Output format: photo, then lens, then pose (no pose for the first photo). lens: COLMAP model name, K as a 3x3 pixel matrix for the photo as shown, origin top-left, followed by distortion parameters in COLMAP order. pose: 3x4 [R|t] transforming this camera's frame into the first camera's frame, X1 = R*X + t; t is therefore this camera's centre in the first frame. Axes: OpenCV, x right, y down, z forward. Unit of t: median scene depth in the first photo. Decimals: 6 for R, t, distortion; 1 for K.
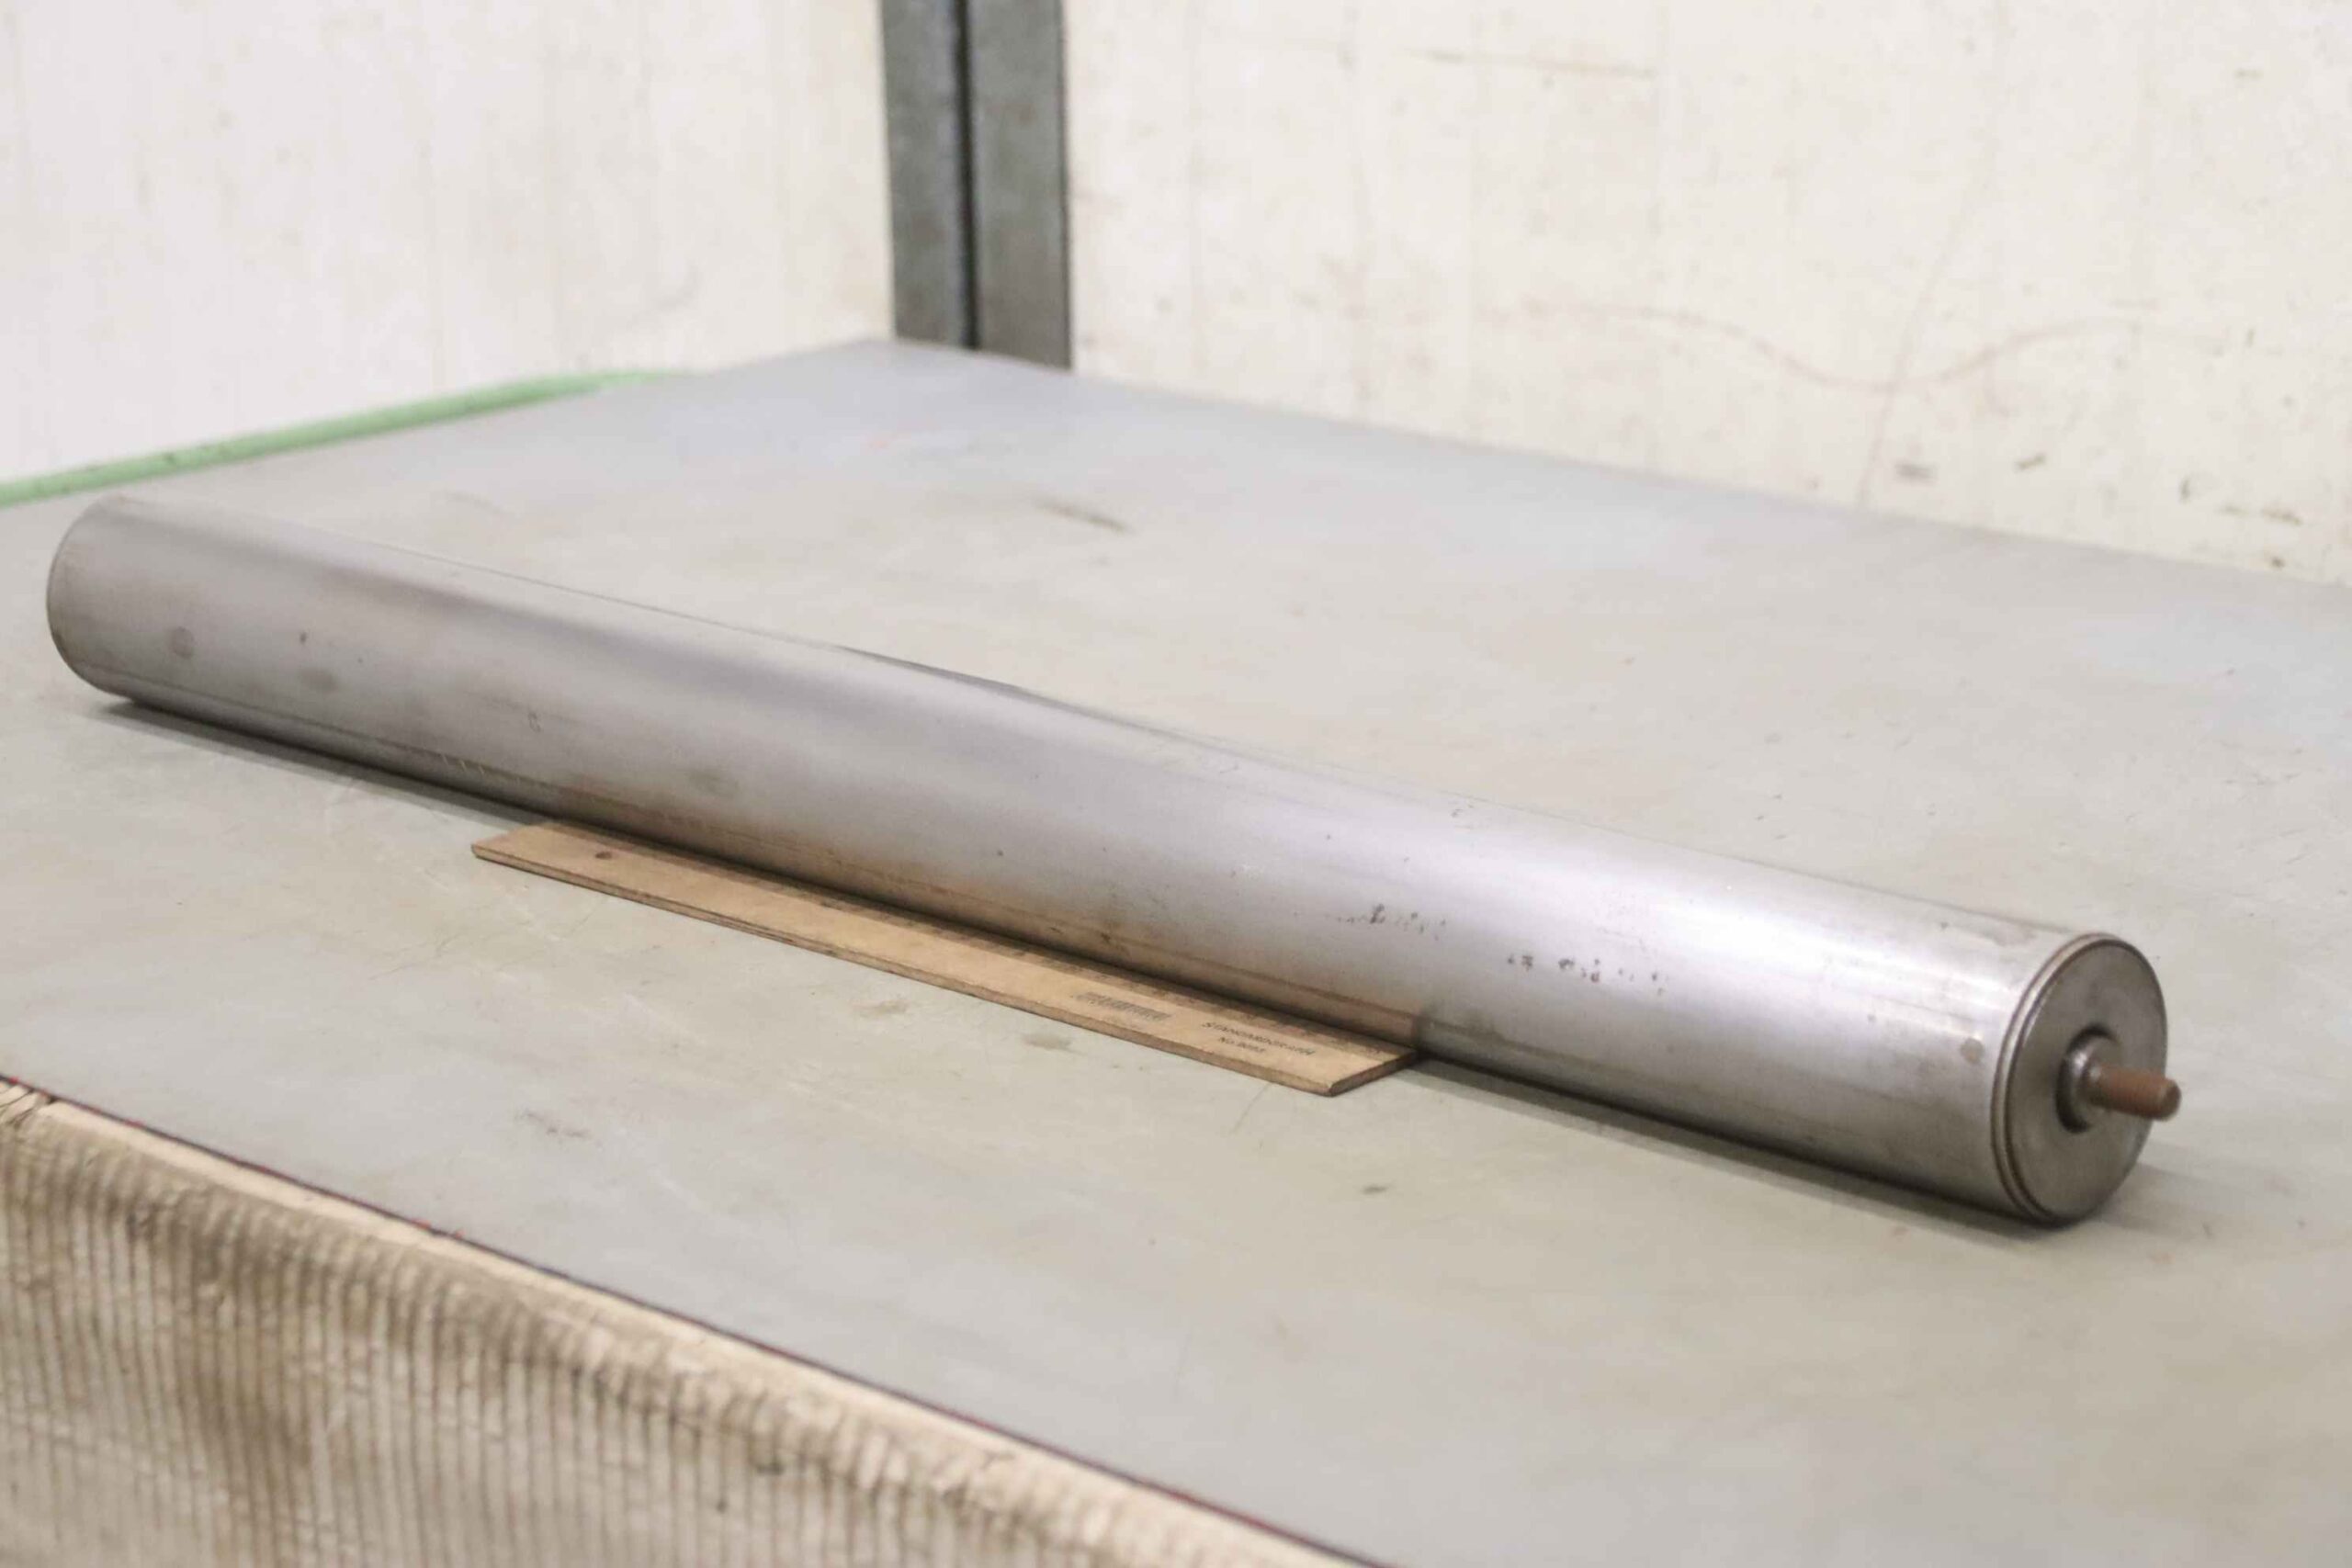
lens RADIAL K [[5257.6, 0, 1178.7], [0, 5257.6, 829.1], [0, 0, 1]] dist [0.345816, 0.009498]
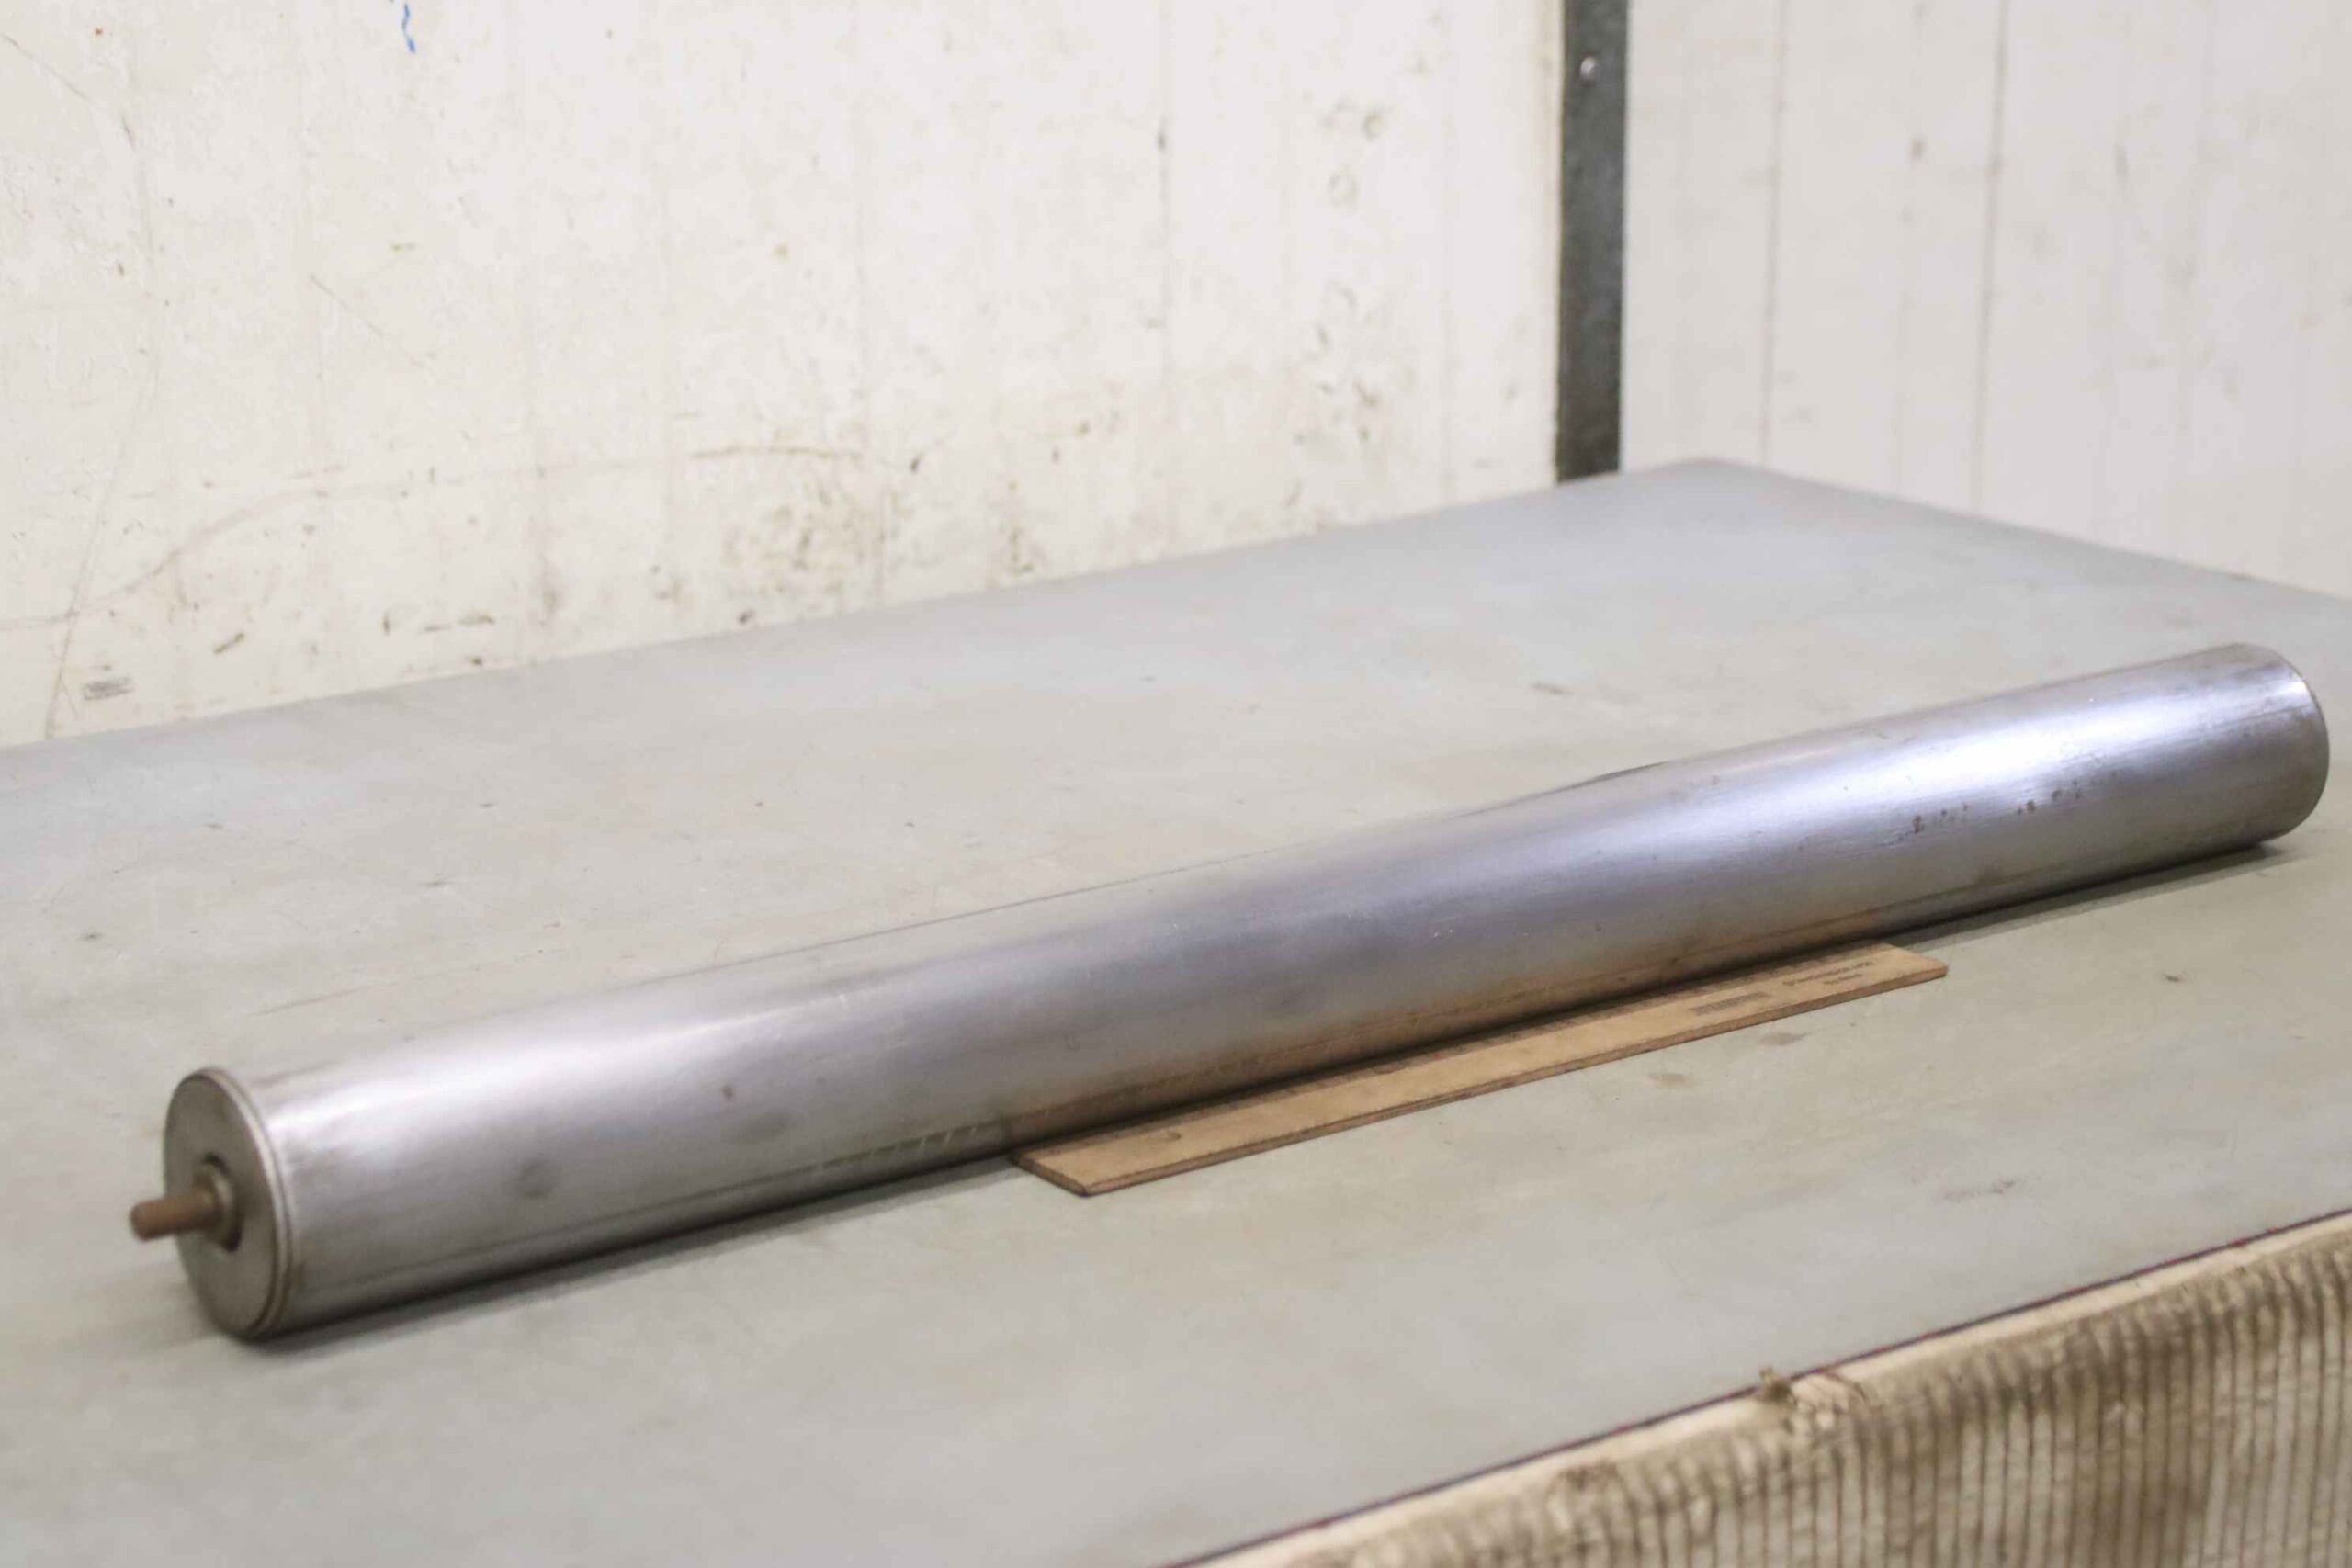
lens RADIAL K [[4619.0, 0, 1176.0], [0, 4619.0, 784.0], [0, 0, 1]] dist [0.202351, 0.045914]
pose [[0.190323, -0.248118, 0.949850, -1.042538], [0.276655, 0.941877, 0.190602, -0.252214], [-0.941934, 0.226504, 0.247904, 0.901883]]
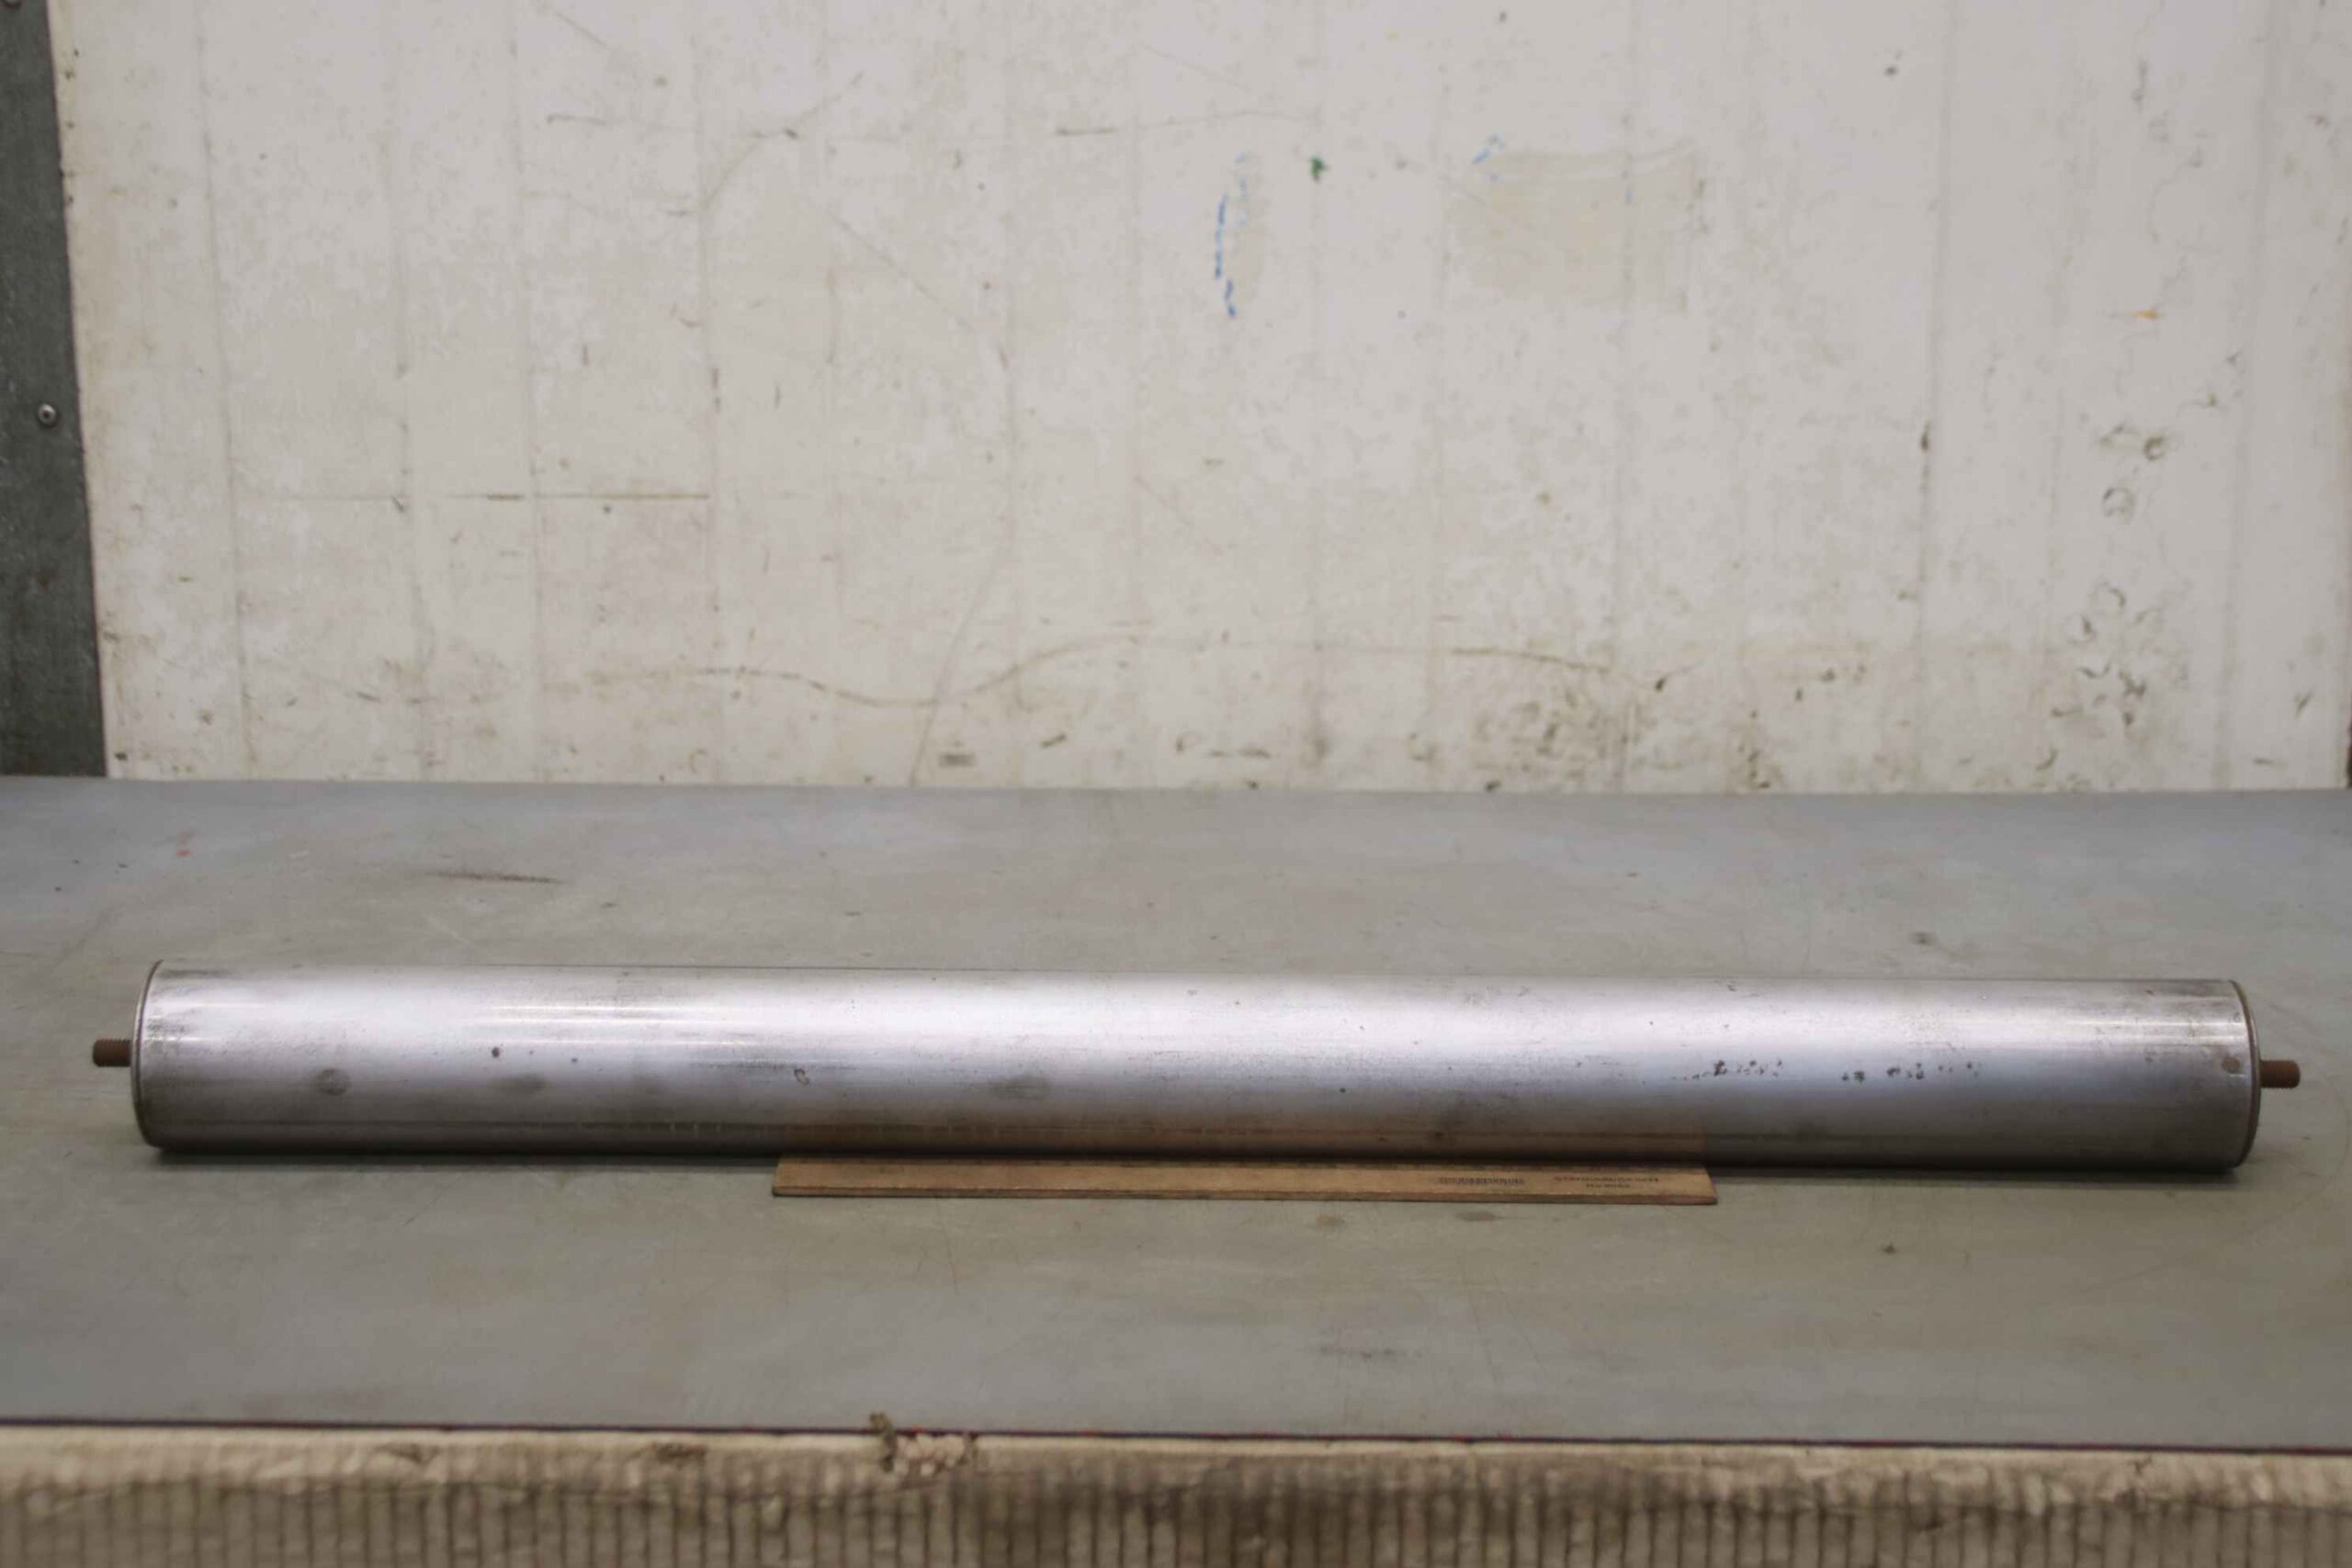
lens RADIAL K [[3731.3, 0, 1172.2], [0, 3731.3, 814.8], [0, 0, 1]] dist [0.055599, 0.216551]
pose [[0.736397, -0.141282, 0.661633, -0.723724], [0.172032, 0.984911, 0.018842, -0.094817], [-0.654312, 0.099947, 0.749591, 0.349351]]
